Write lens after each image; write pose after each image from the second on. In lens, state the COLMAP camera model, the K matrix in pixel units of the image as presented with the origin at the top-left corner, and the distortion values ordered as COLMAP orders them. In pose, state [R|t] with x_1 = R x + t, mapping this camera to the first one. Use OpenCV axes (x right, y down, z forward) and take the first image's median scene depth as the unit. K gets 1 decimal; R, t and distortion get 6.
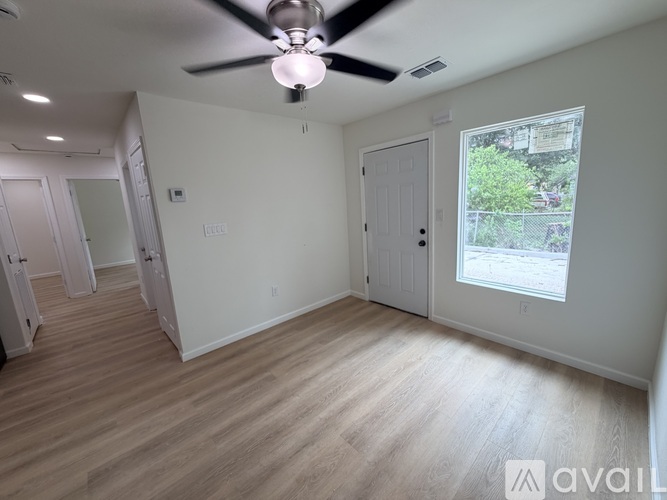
lens RADIAL K [[273.8, 0, 333.5], [0, 273.8, 250.0], [0, 0, 1]] dist [-0.000372, -0.000164]
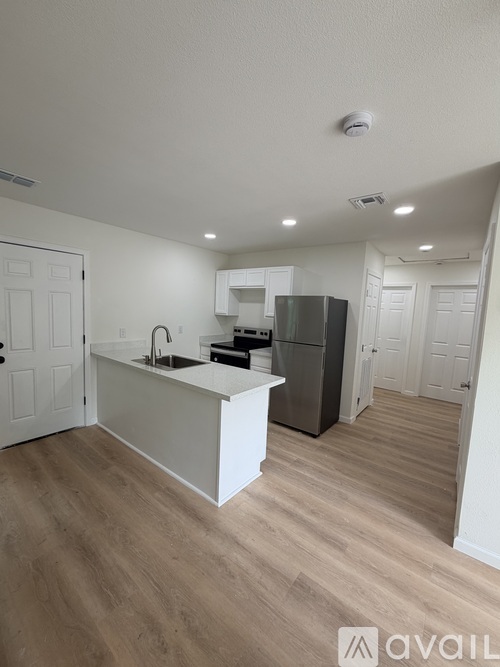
lens RADIAL K [[273.8, 0, 250.0], [0, 273.8, 333.5], [0, 0, 1]] dist [-0.000372, -0.000164]
pose [[0.164620, 0.151721, -0.974618, -0.048233], [-0.234781, 0.965727, 0.110680, -0.048387], [0.958007, 0.210602, 0.194599, 0.239653]]
